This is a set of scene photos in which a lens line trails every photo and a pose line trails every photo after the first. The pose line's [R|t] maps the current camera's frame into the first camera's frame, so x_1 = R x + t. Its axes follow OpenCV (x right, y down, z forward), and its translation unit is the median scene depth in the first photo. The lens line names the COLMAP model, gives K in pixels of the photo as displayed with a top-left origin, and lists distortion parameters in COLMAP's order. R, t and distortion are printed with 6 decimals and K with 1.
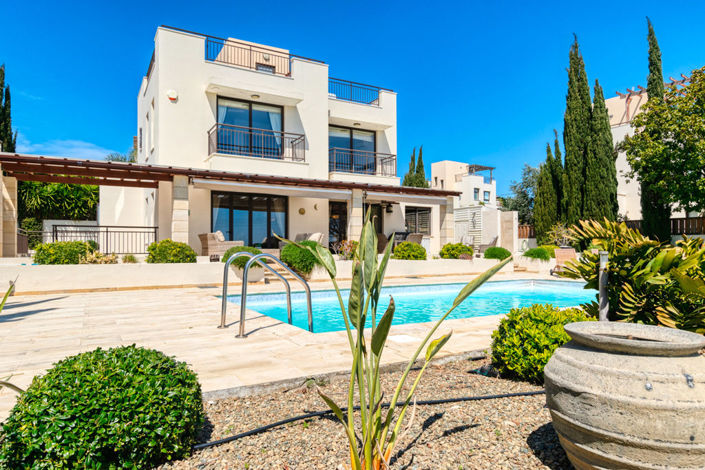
lens RADIAL K [[441.3, 0, 350.5], [0, 441.3, 246.0], [0, 0, 1]] dist [0.002599, -0.000655]
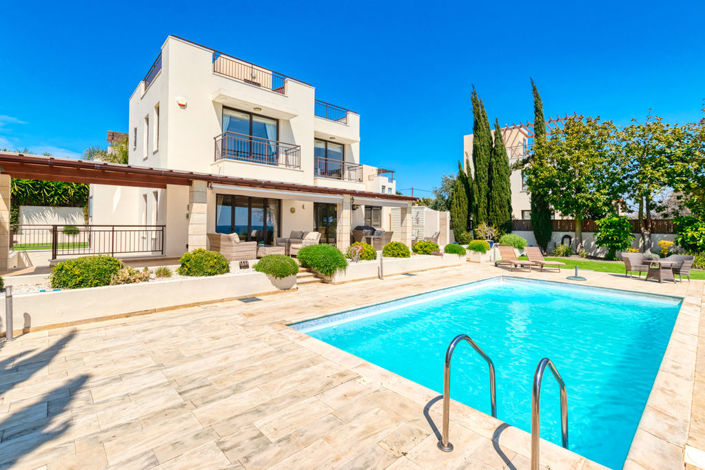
lens RADIAL K [[321.5, 0, 347.7], [0, 321.5, 221.2], [0, 0, 1]] dist [0.000179, 0.000103]
pose [[0.977270, 0.015337, 0.211443, -0.148261], [-0.014519, 0.999880, -0.005418, -0.047381], [-0.211500, 0.002225, 0.977375, 0.136739]]
